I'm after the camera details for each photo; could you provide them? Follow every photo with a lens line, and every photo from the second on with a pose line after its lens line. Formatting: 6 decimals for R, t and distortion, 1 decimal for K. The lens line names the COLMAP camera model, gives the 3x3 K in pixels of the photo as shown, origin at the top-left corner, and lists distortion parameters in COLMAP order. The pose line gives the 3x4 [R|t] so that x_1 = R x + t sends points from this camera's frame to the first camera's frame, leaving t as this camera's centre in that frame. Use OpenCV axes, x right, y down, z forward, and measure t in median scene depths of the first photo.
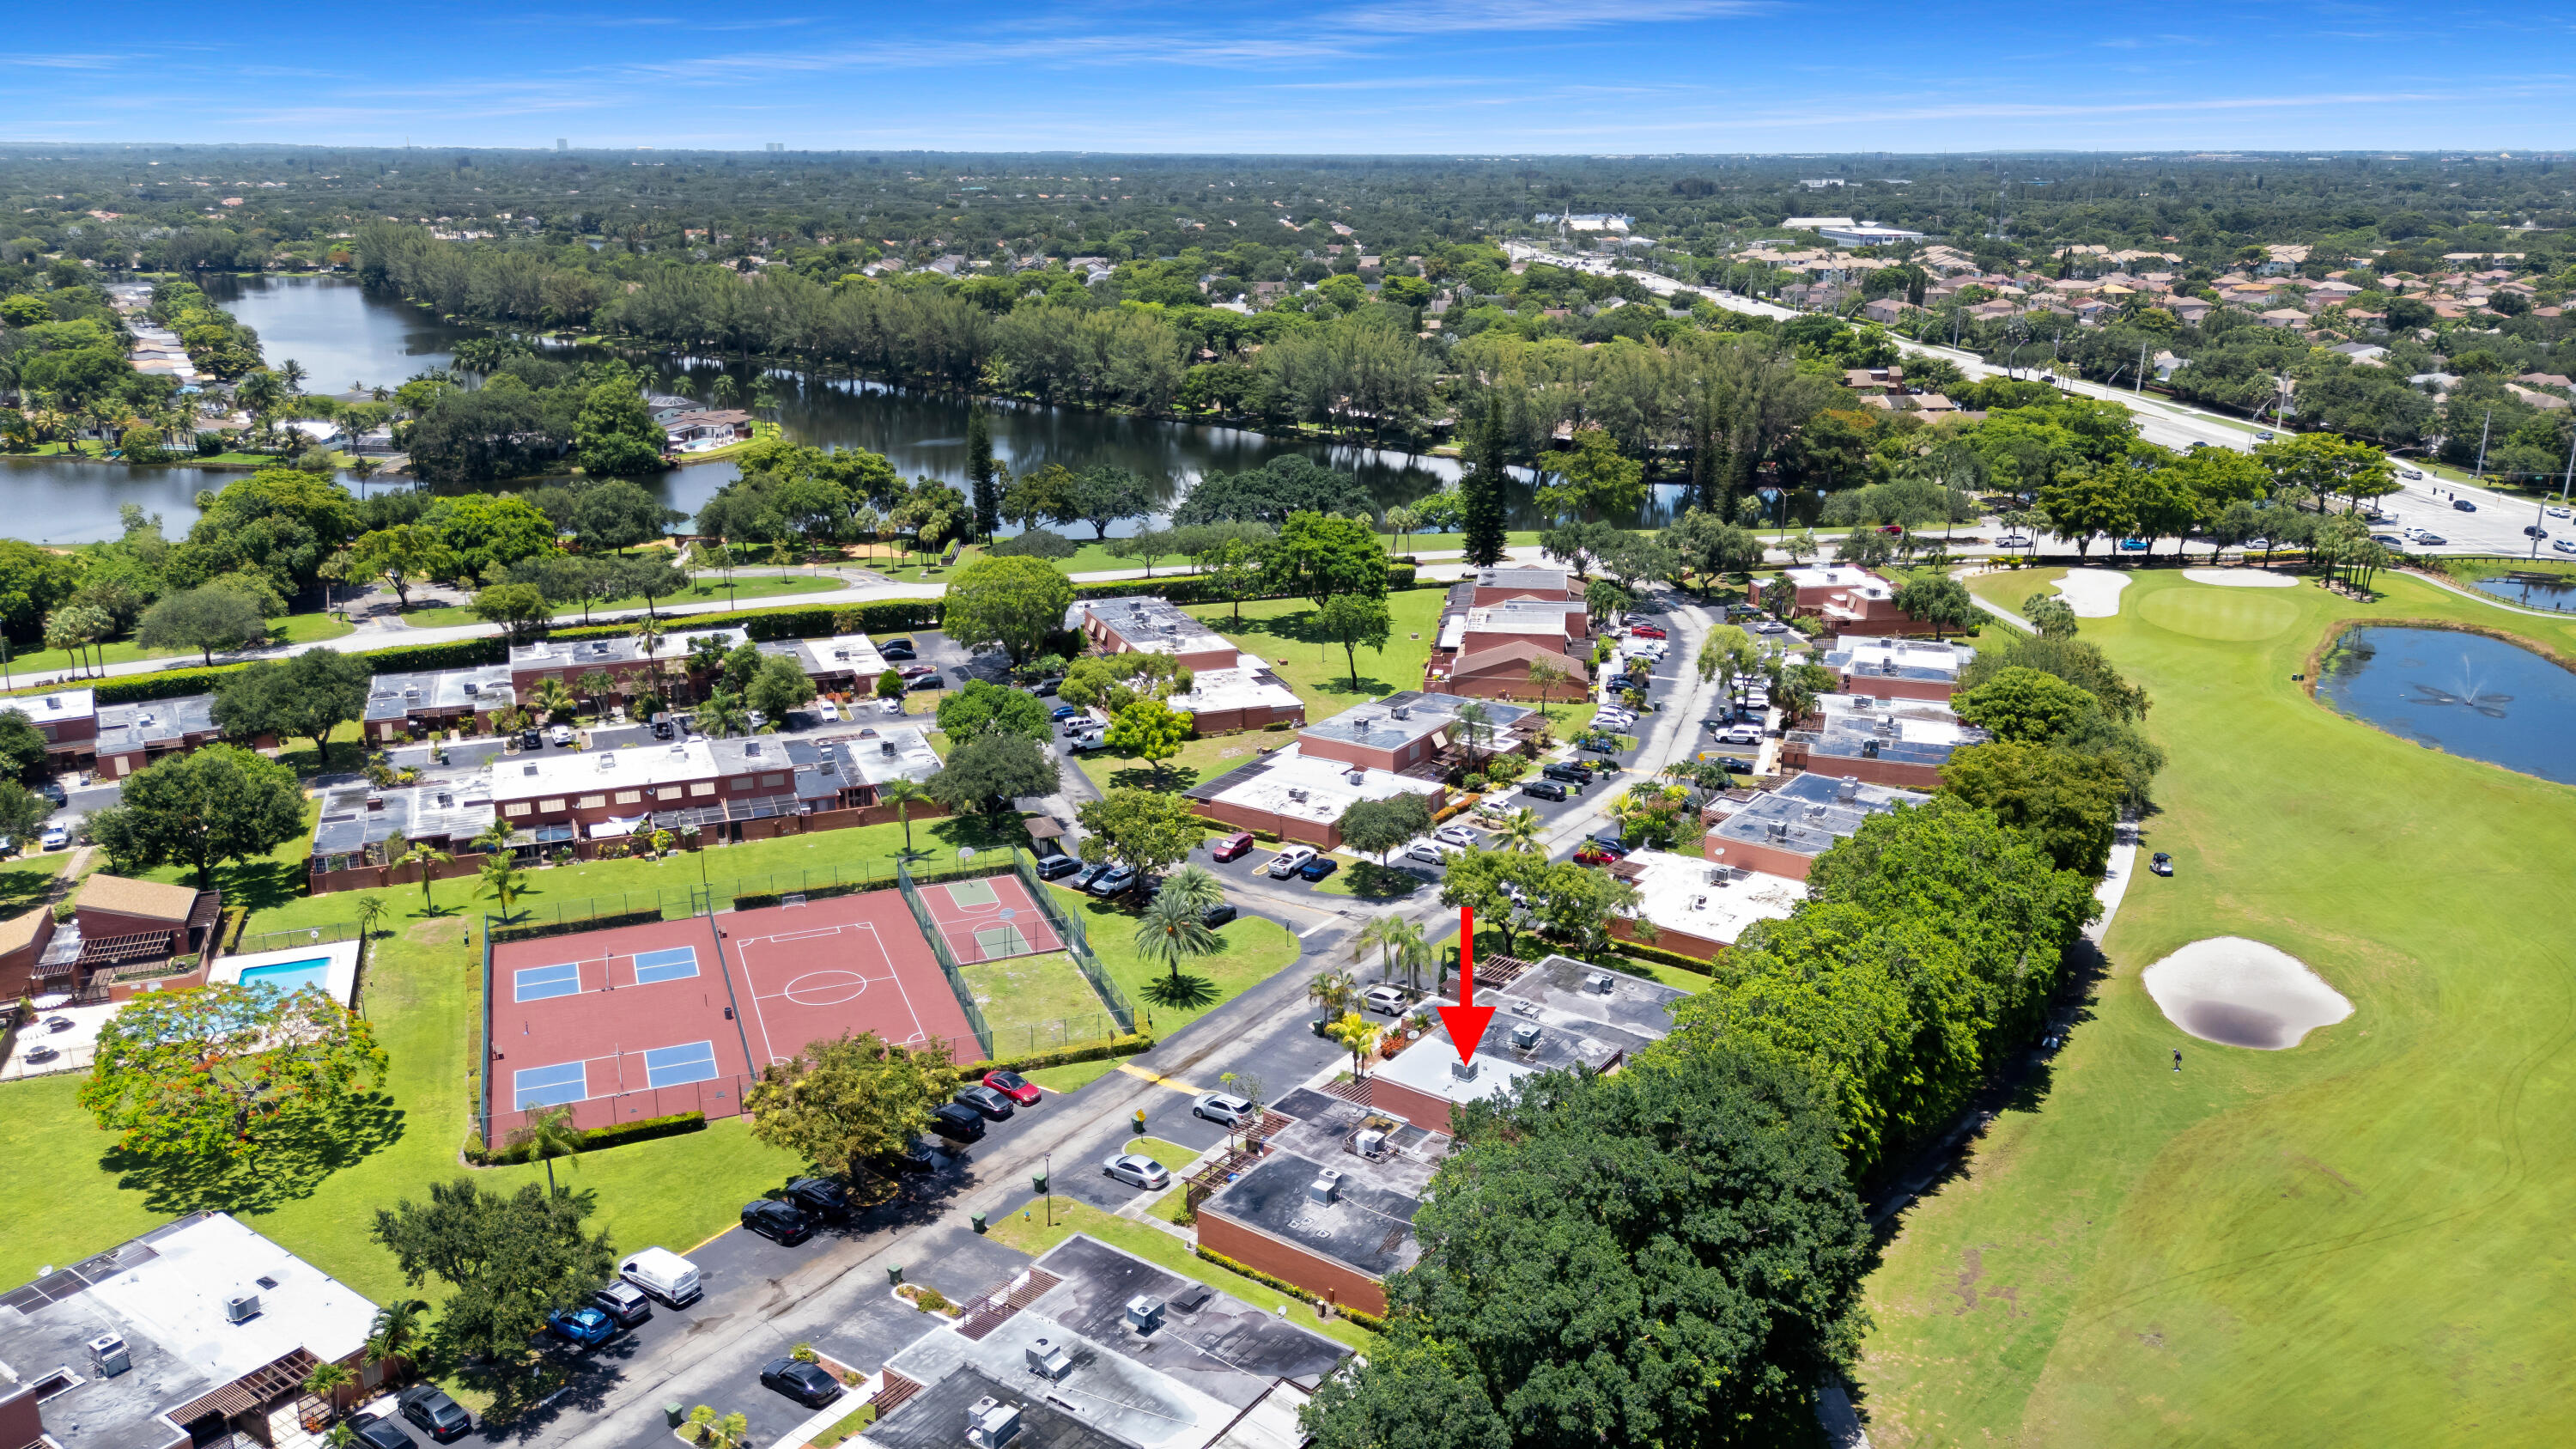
lens RADIAL K [[1875.9, 0, 1281.0], [0, 1875.9, 737.0], [0, 0, 1]] dist [0.073822, -0.071452]
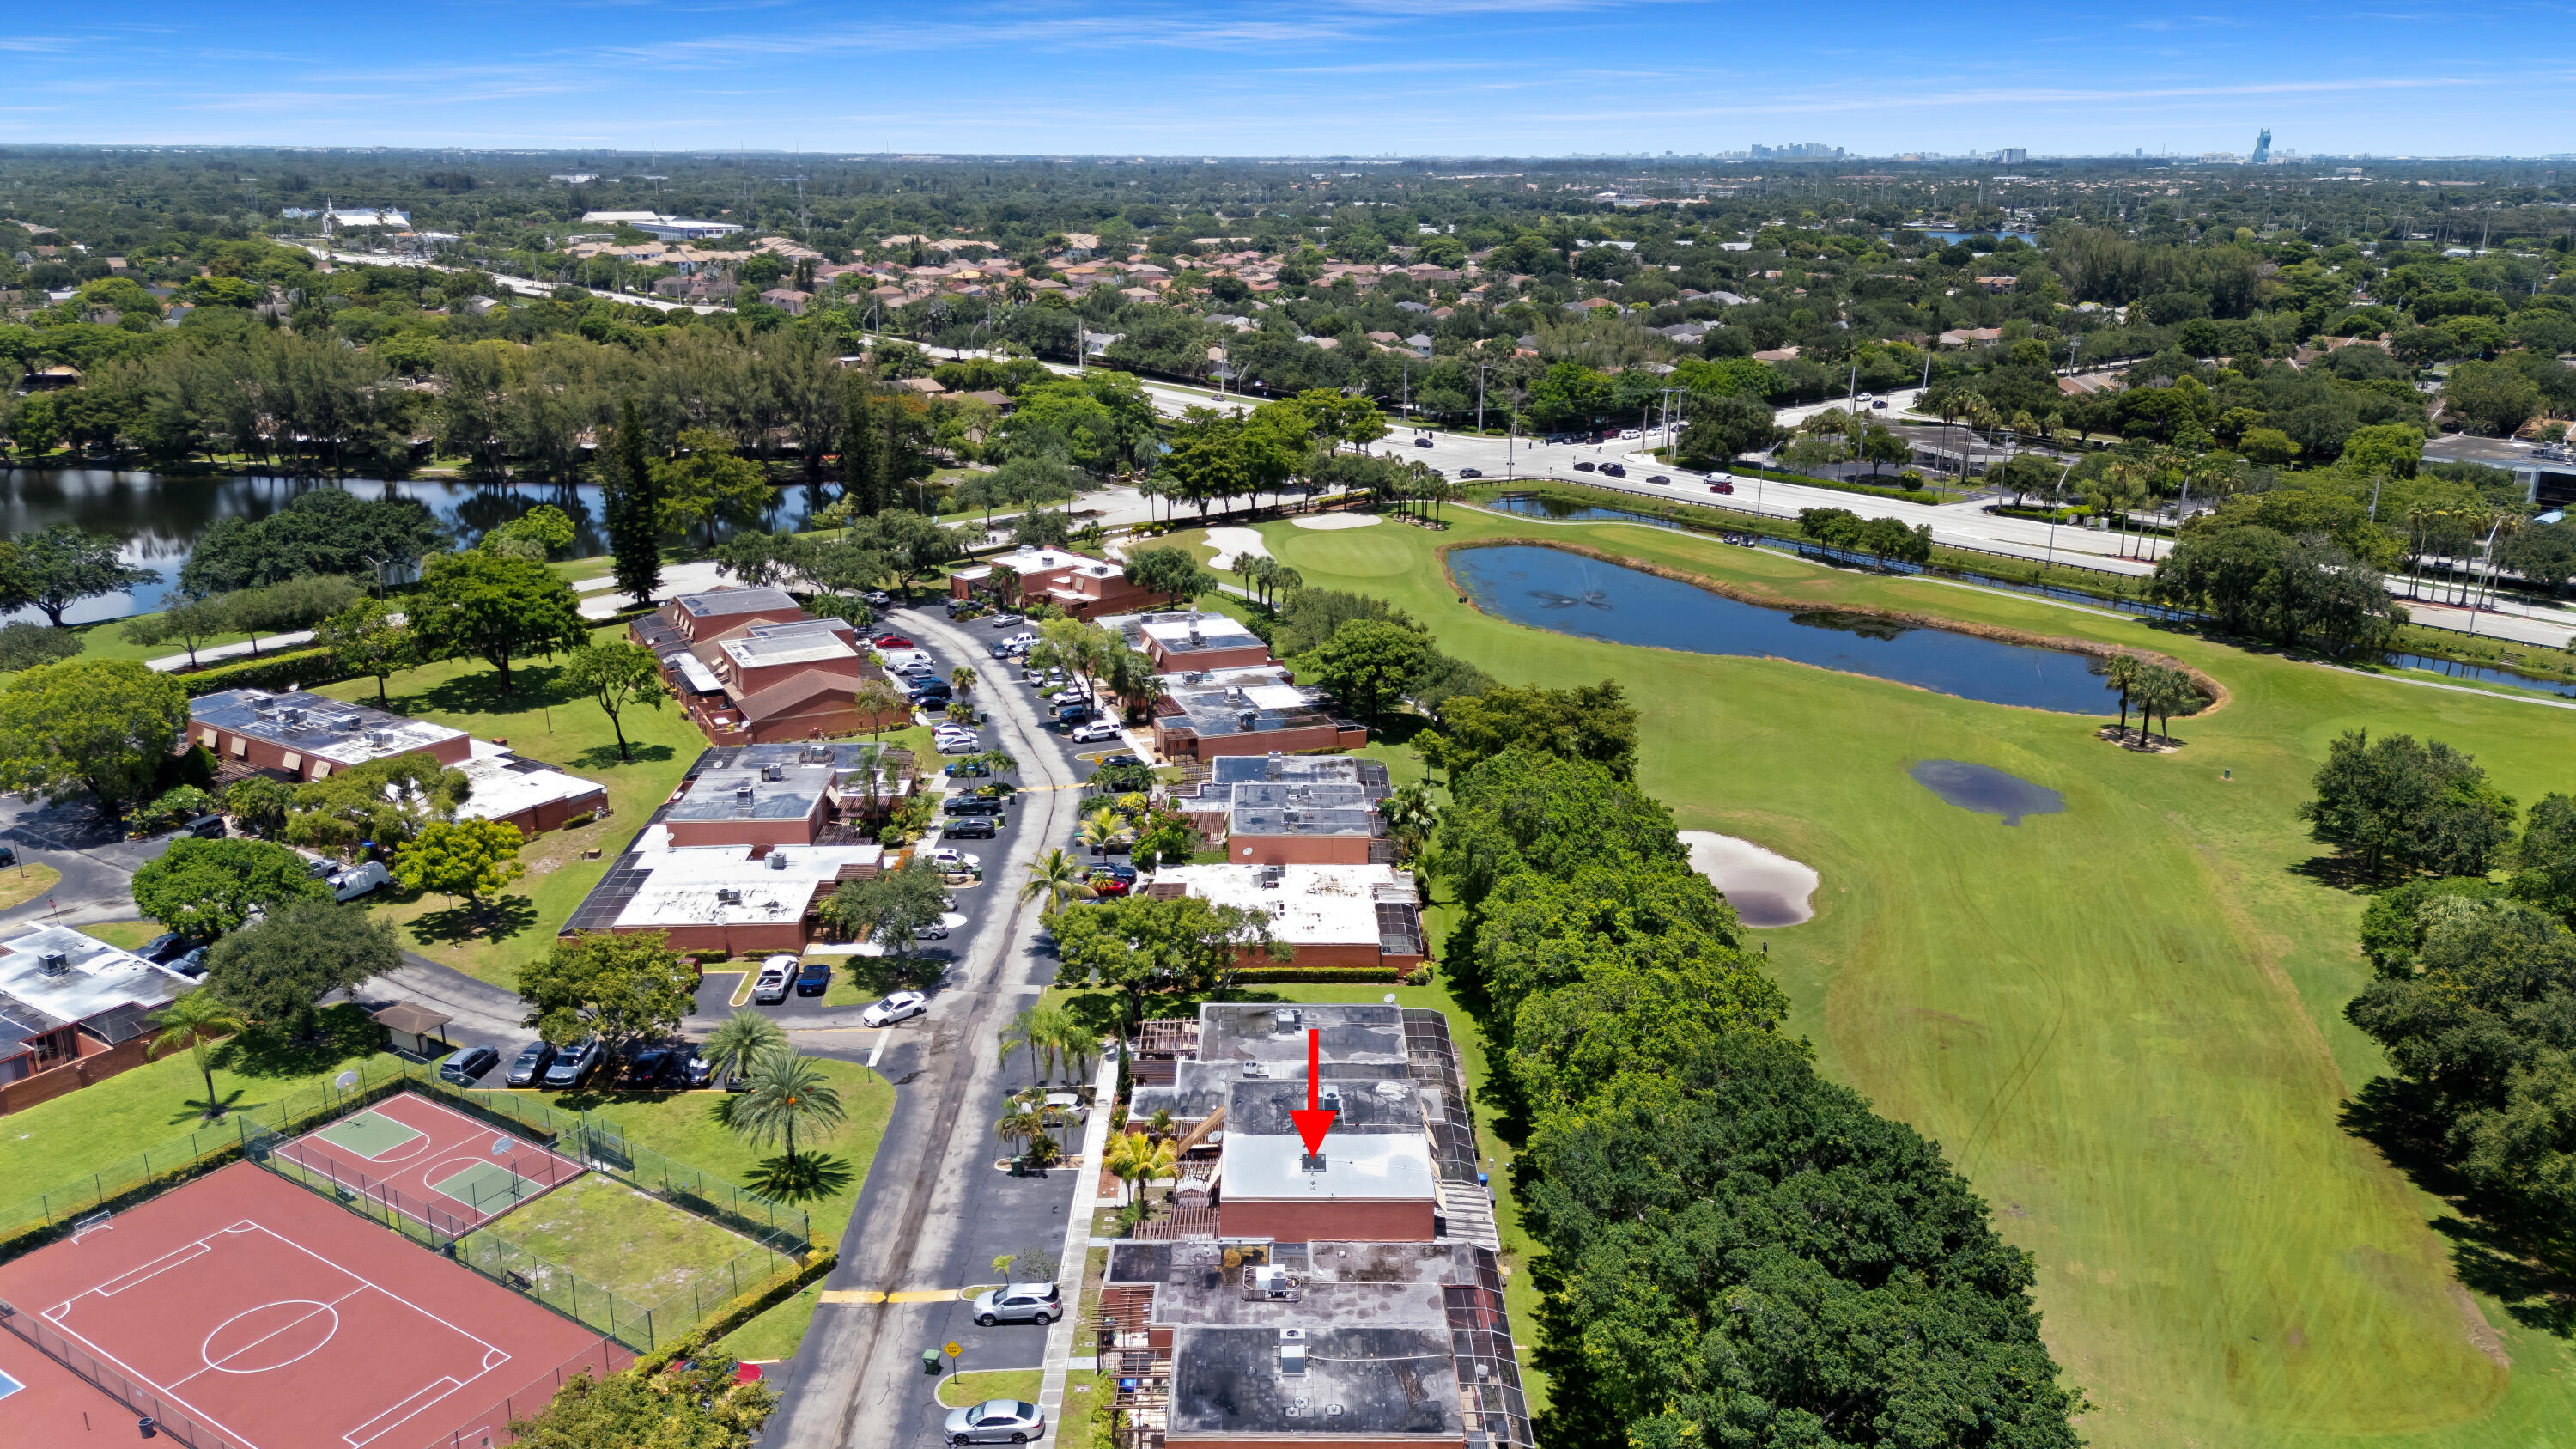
lens RADIAL K [[1875.9, 0, 1284.3], [0, 1875.9, 724.3], [0, 0, 1]] dist [0.073822, -0.071452]
pose [[0.808948, -0.166790, 0.563724, -0.213802], [0.169980, 0.984311, 0.047307, -0.034216], [-0.562770, 0.057553, 0.824608, 0.180056]]
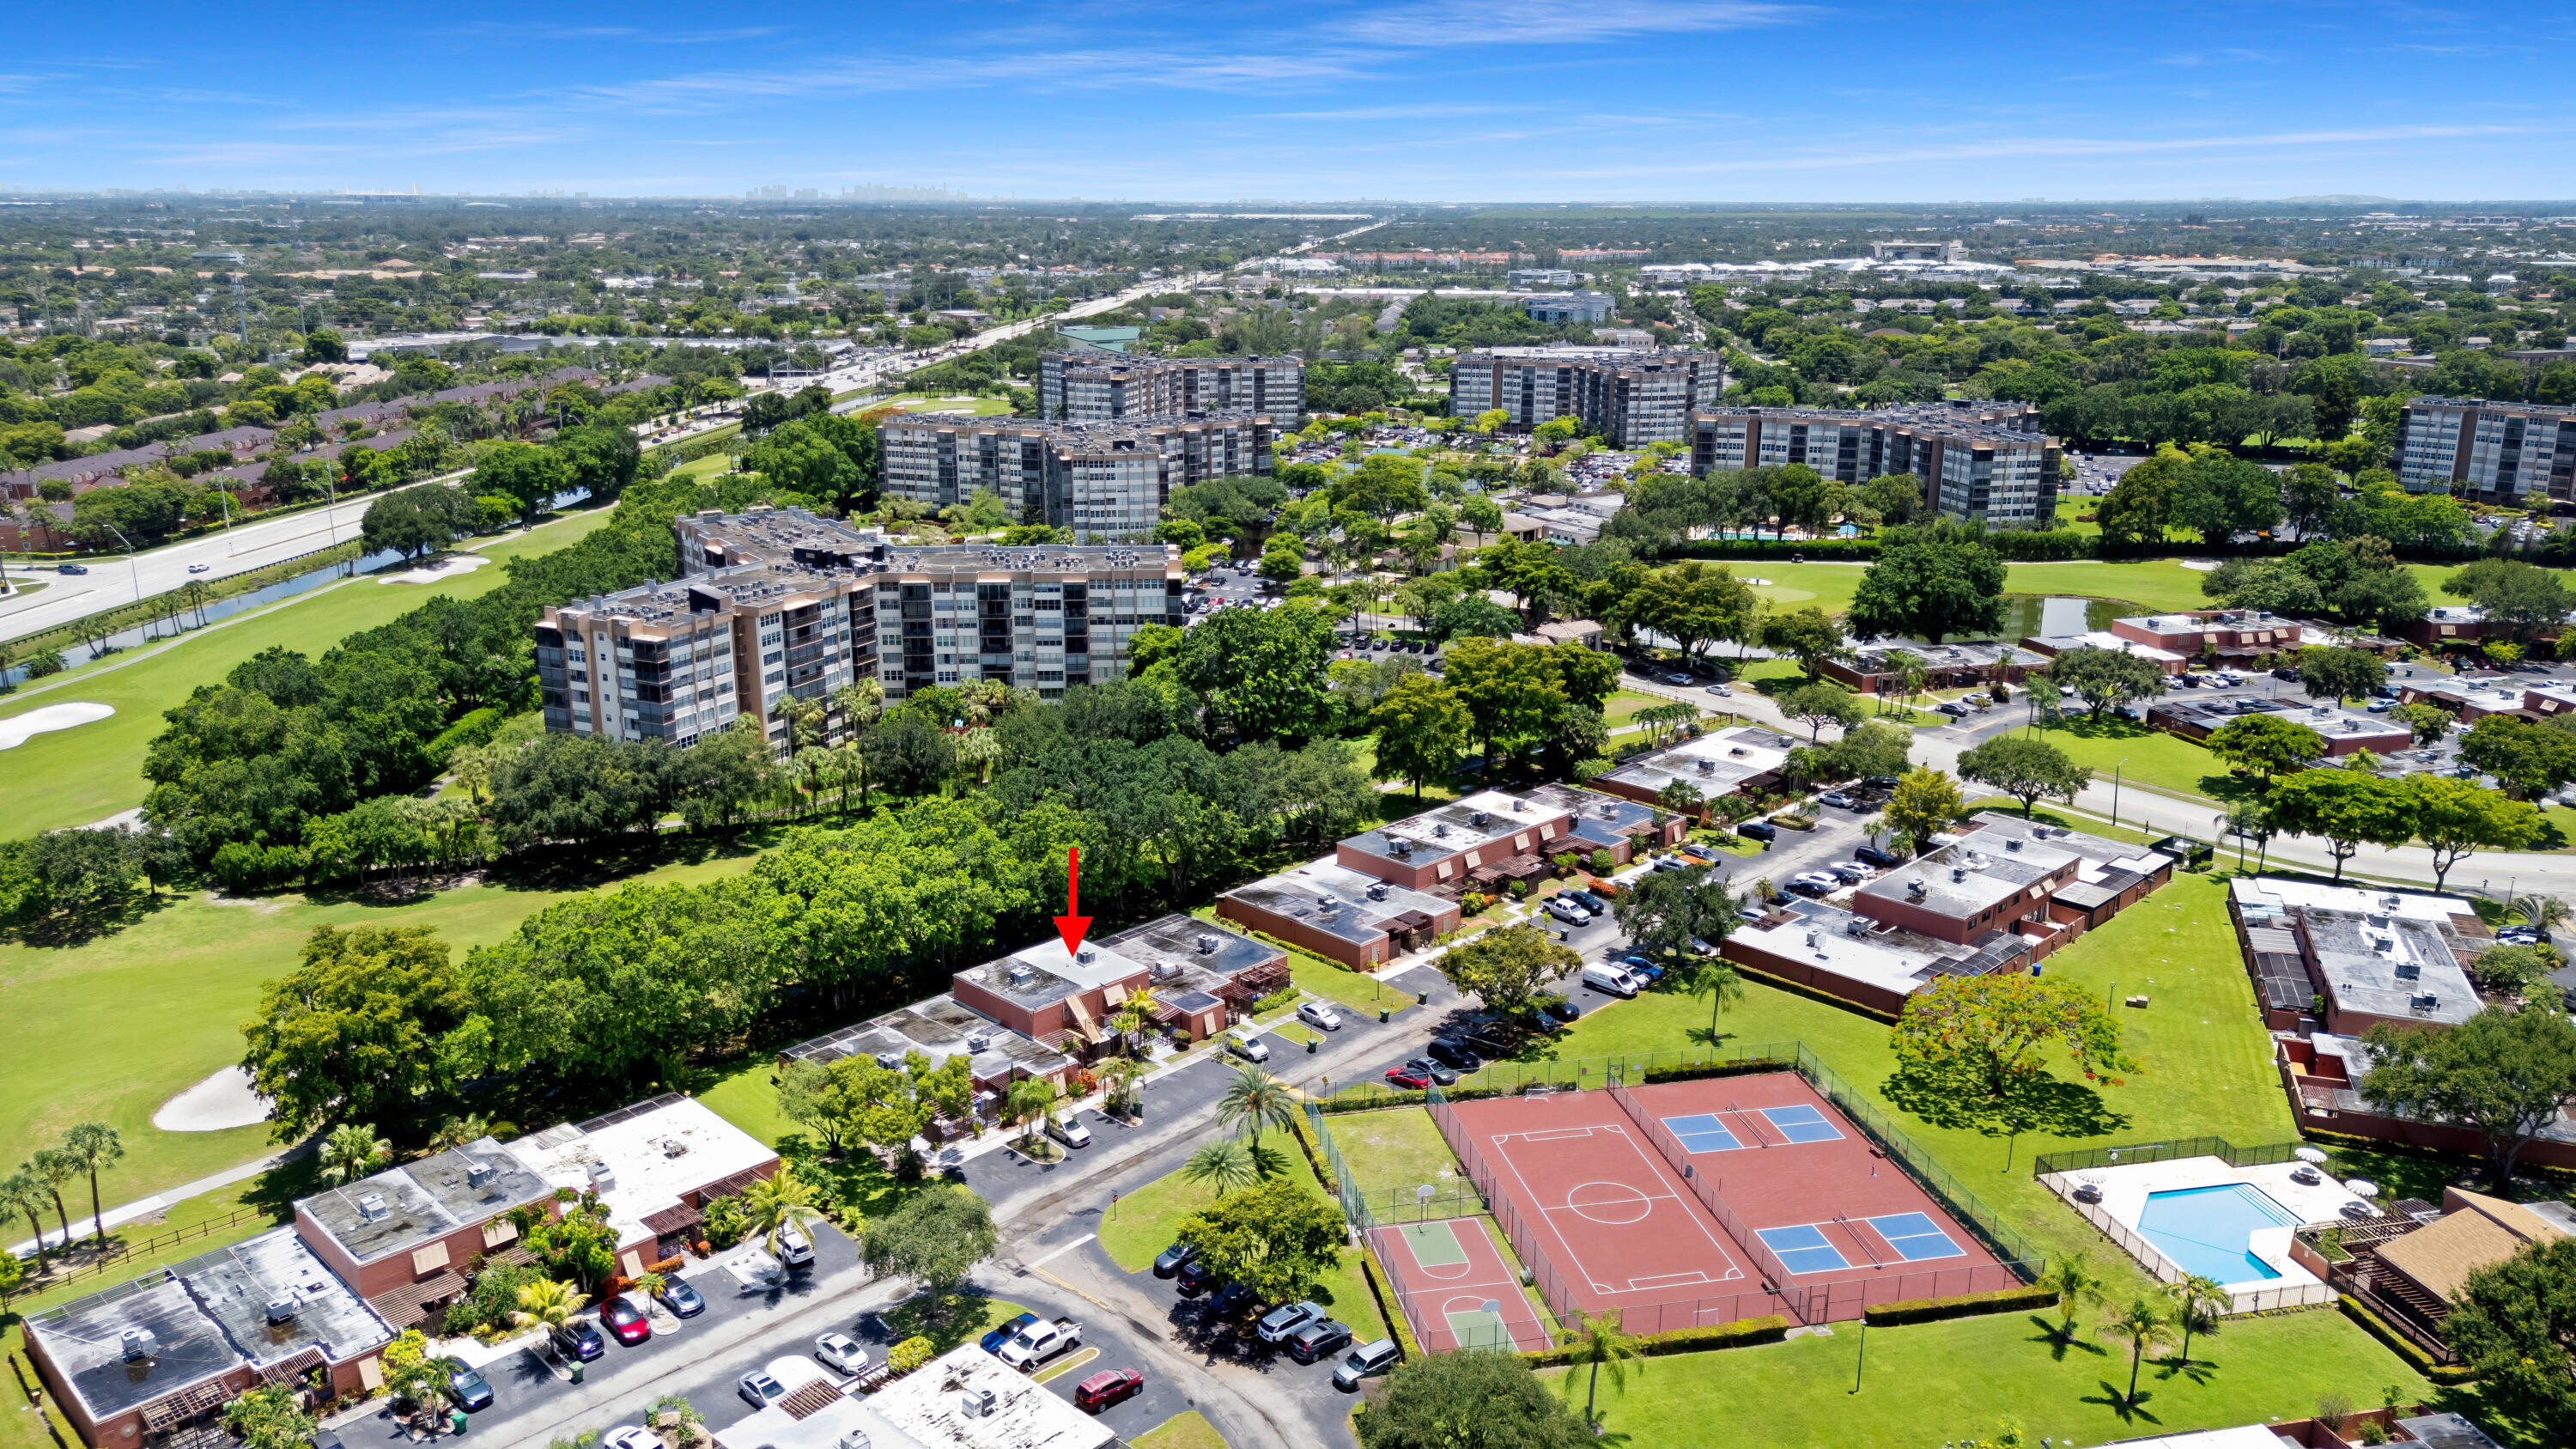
lens RADIAL K [[1875.9, 0, 1295.7], [0, 1875.9, 742.7], [0, 0, 1]] dist [0.073822, -0.071452]
pose [[-0.988817, -0.046492, 0.141702, -0.150971], [0.038421, 0.838672, 0.543280, -0.426606], [-0.144100, 0.542649, -0.827507, 1.227823]]
